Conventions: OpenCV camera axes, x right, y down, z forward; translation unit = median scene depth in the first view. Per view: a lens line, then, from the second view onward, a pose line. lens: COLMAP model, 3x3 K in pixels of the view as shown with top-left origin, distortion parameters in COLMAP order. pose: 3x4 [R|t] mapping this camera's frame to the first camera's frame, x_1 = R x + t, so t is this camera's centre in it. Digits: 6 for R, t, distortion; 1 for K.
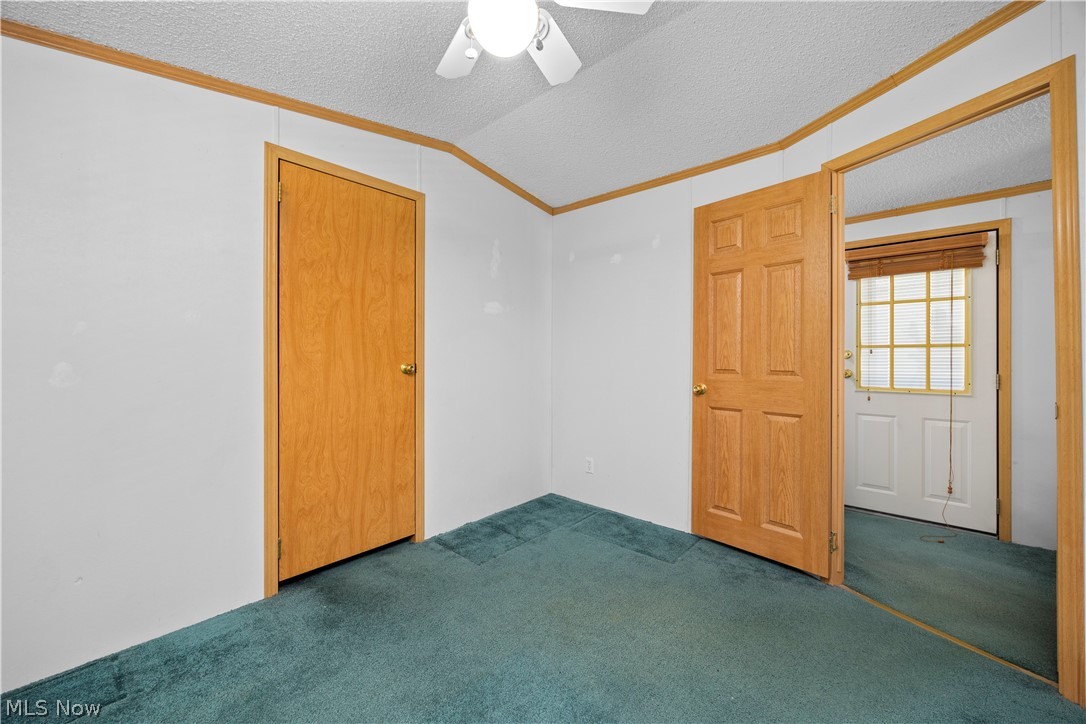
lens RADIAL K [[414.9, 0, 540.8], [0, 414.9, 354.4], [0, 0, 1]] dist [-0.004148, -0.000002]
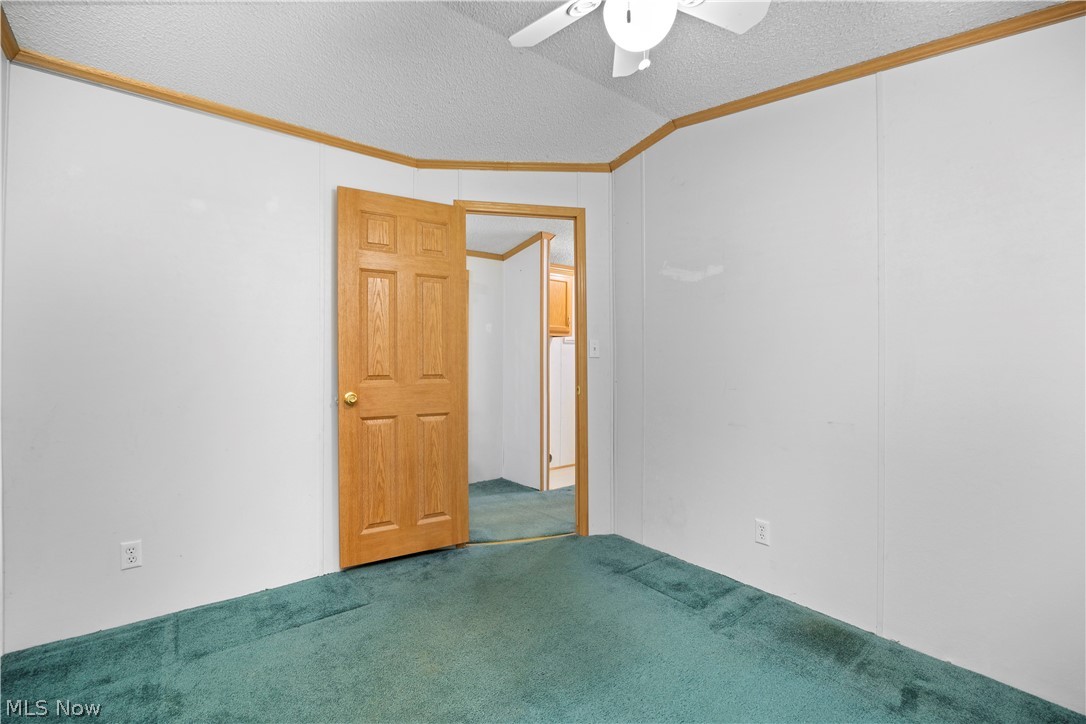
lens RADIAL K [[468.1, 0, 546.0], [0, 468.1, 360.0], [0, 0, 1]] dist [-0.017768, 0.000538]
pose [[0.177103, -0.002911, 0.984188, -0.500687], [-0.006838, 0.999968, 0.004189, -0.005309], [-0.984169, -0.007471, 0.177078, 0.421253]]
